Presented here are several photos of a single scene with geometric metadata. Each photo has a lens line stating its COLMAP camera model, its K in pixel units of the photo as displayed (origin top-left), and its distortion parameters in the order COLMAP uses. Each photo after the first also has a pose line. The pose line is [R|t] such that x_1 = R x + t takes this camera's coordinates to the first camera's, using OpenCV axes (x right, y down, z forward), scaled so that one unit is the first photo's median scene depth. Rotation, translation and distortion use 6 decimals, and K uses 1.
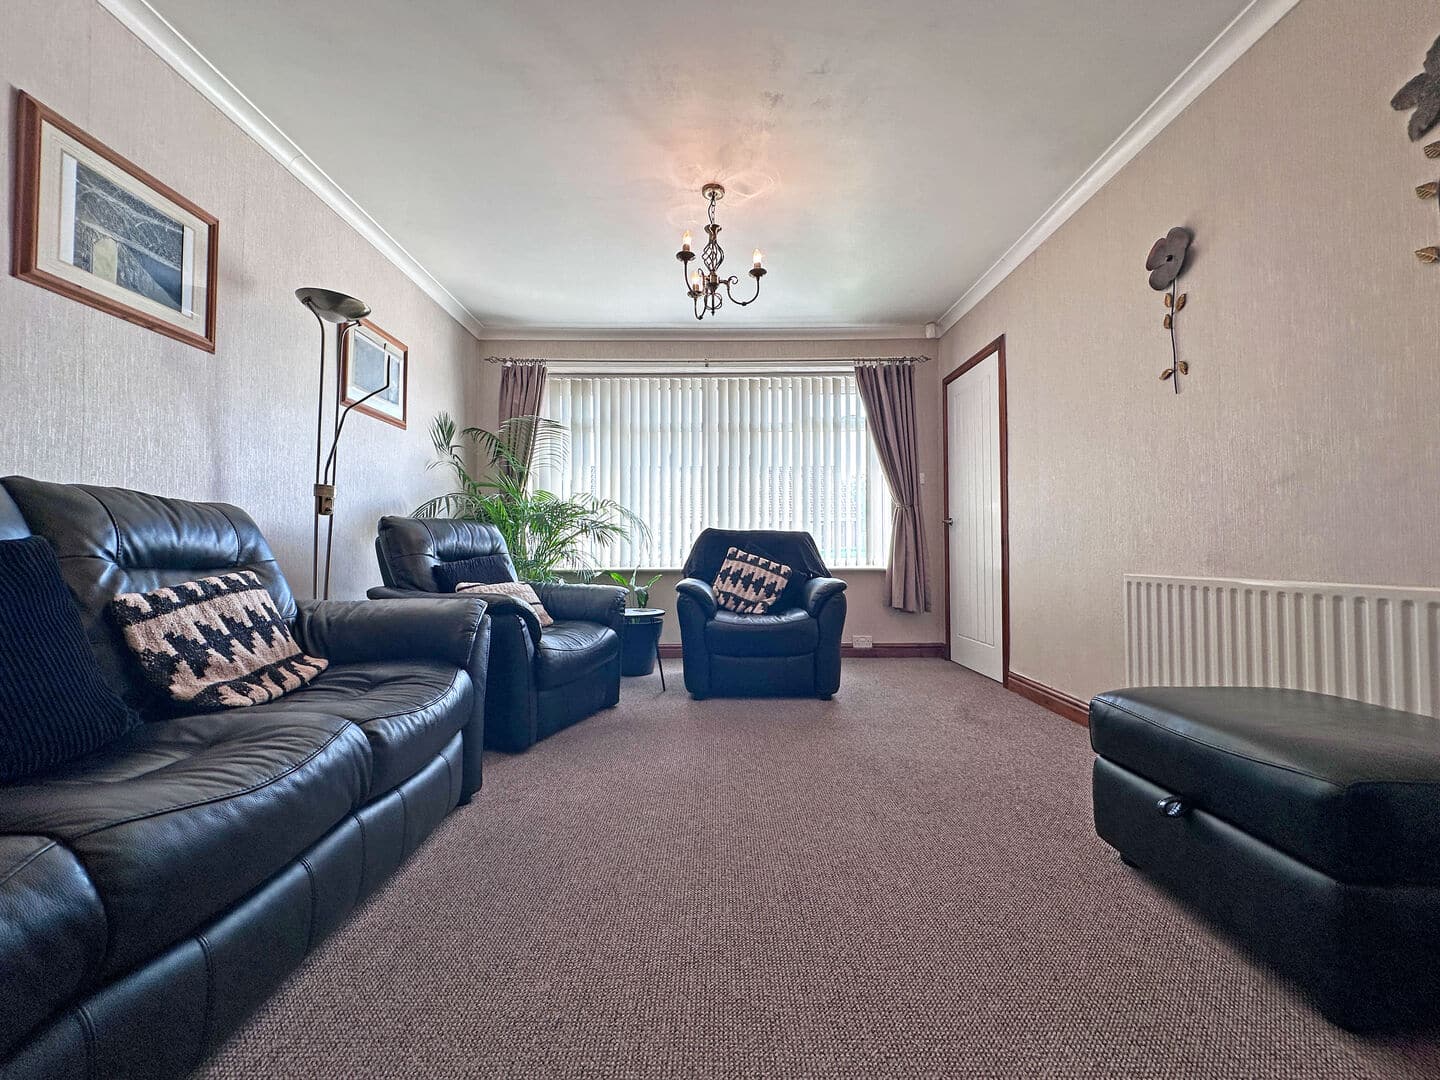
lens RADIAL K [[573.2, 0, 720.3], [0, 573.2, 543.0], [0, 0, 1]] dist [-0.000884, -0.000474]
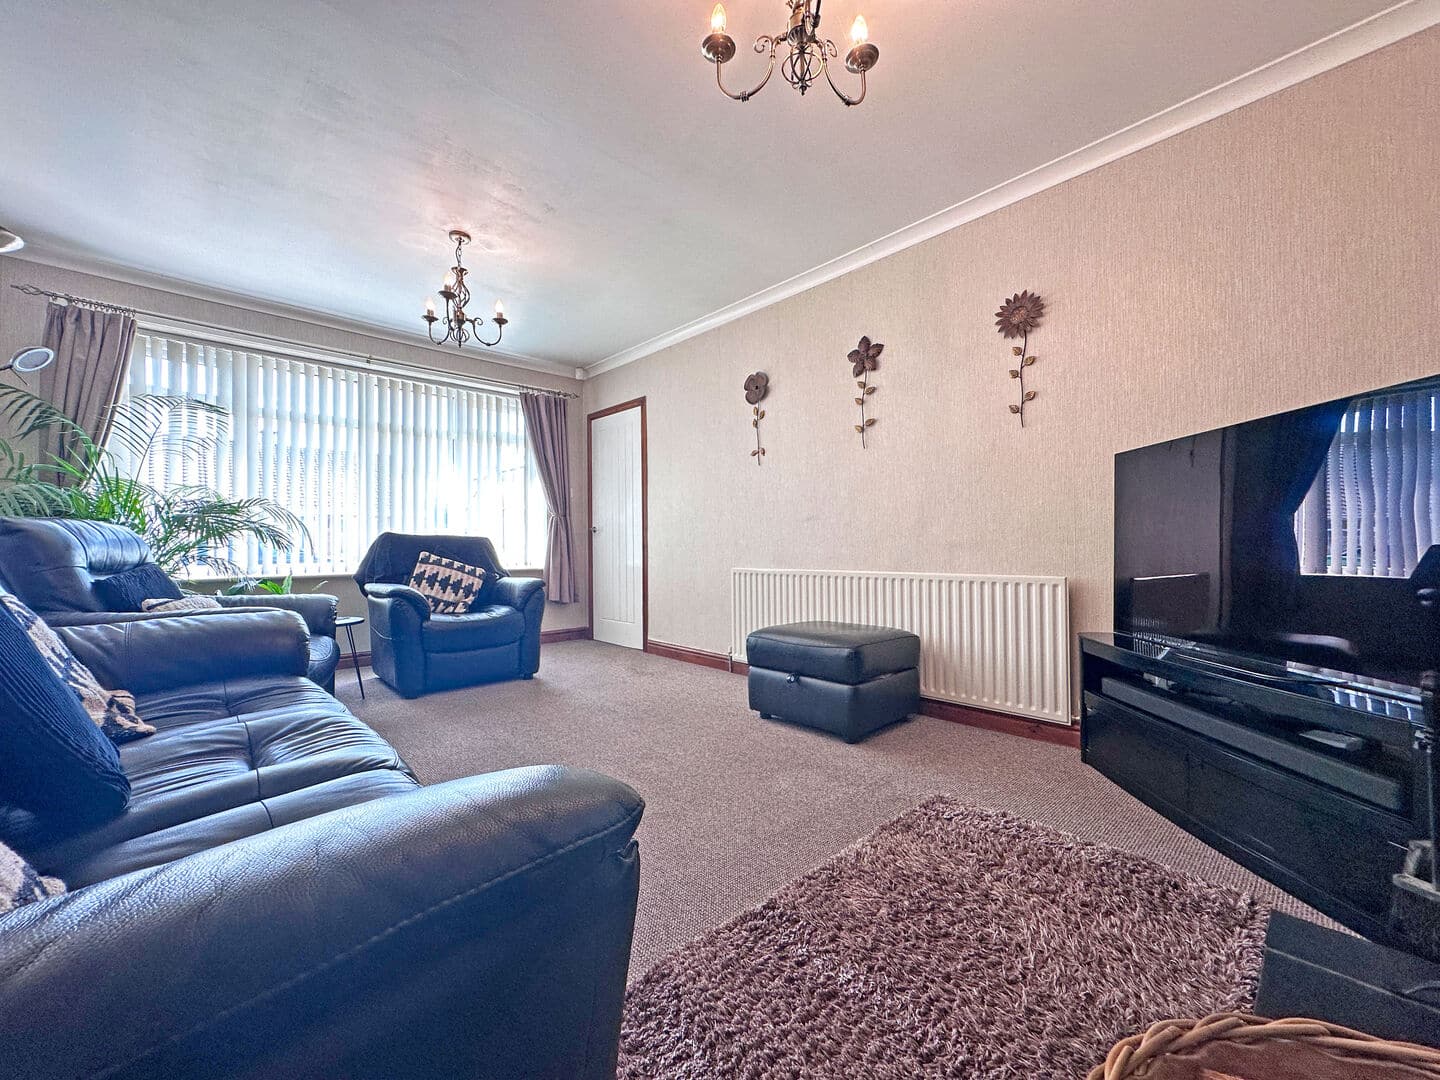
lens RADIAL K [[573.2, 0, 720.3], [0, 573.2, 543.0], [0, 0, 1]] dist [-0.000884, -0.000474]
pose [[0.731343, 0.003597, 0.682001, -0.307244], [-0.006947, 0.999974, 0.002176, -0.014999], [-0.681975, -0.006329, 0.731348, -0.132134]]
